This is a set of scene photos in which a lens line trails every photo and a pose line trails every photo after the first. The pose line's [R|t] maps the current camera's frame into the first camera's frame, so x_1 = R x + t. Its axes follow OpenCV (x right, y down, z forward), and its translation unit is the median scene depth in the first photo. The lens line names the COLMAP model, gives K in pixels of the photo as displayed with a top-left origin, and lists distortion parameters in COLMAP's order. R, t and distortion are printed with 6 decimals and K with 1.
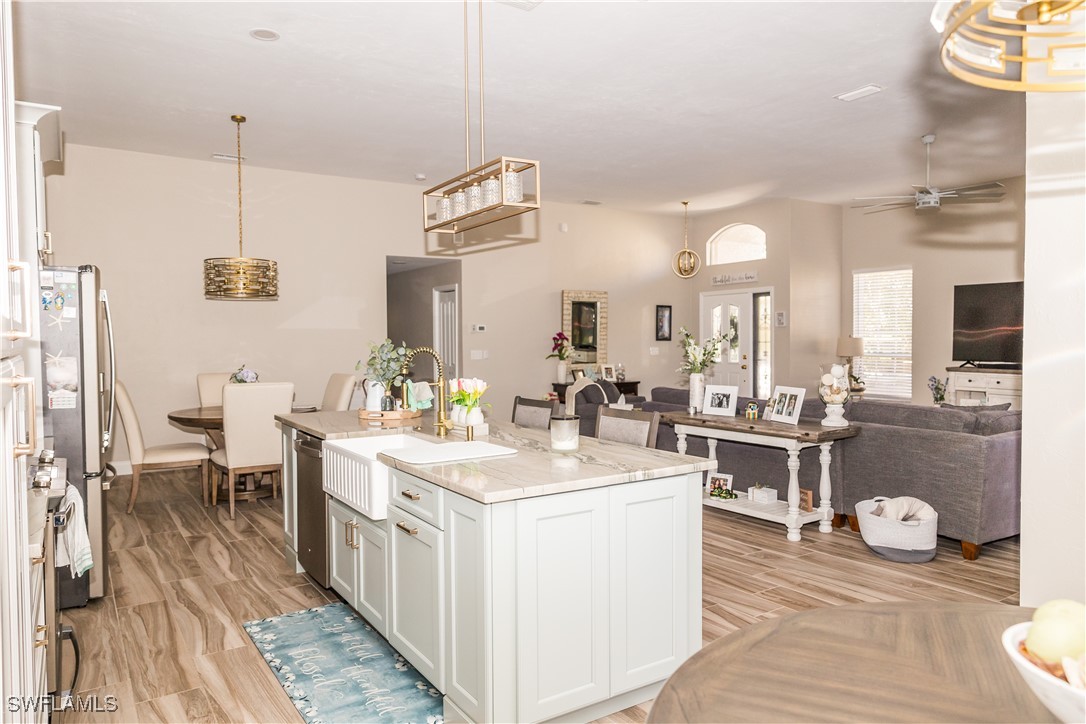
lens RADIAL K [[729.3, 0, 543.0], [0, 729.3, 362.0], [0, 0, 1]] dist [-0.004136, -0.002753]
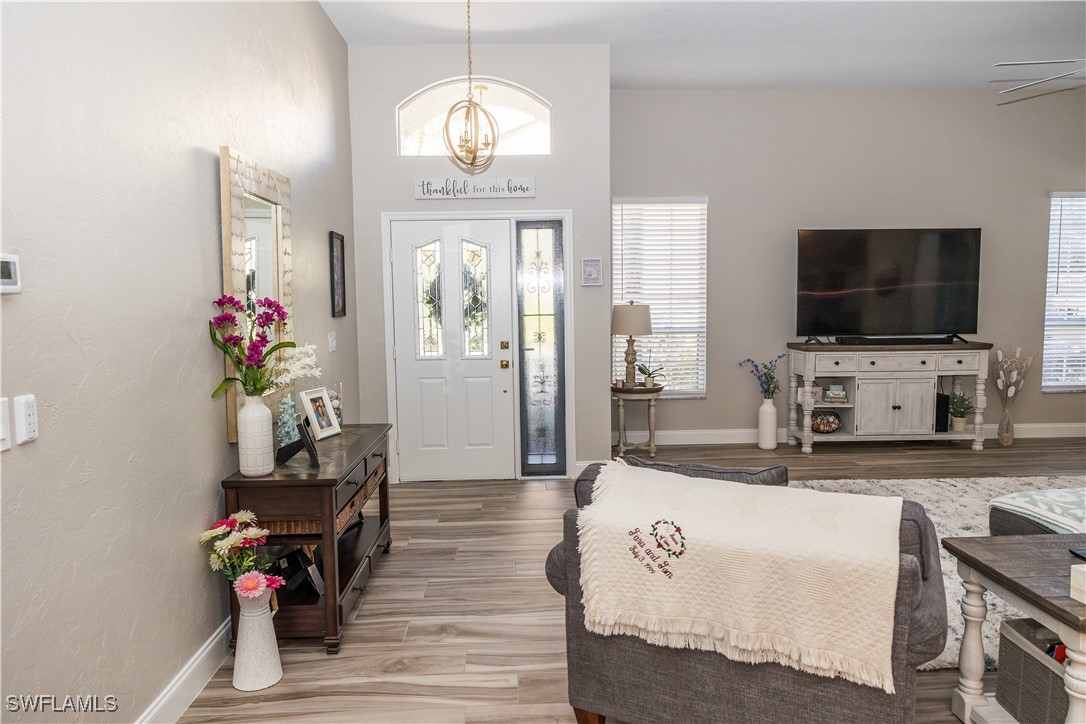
lens RADIAL K [[722.4, 0, 543.0], [0, 722.4, 362.0], [0, 0, 1]] dist [-0.001139, 0.004058]
pose [[0.516288, -0.075475, 0.853083, -0.150159], [0.036795, 0.997144, 0.065952, -0.028589], [-0.855624, -0.002661, 0.517591, 0.744347]]
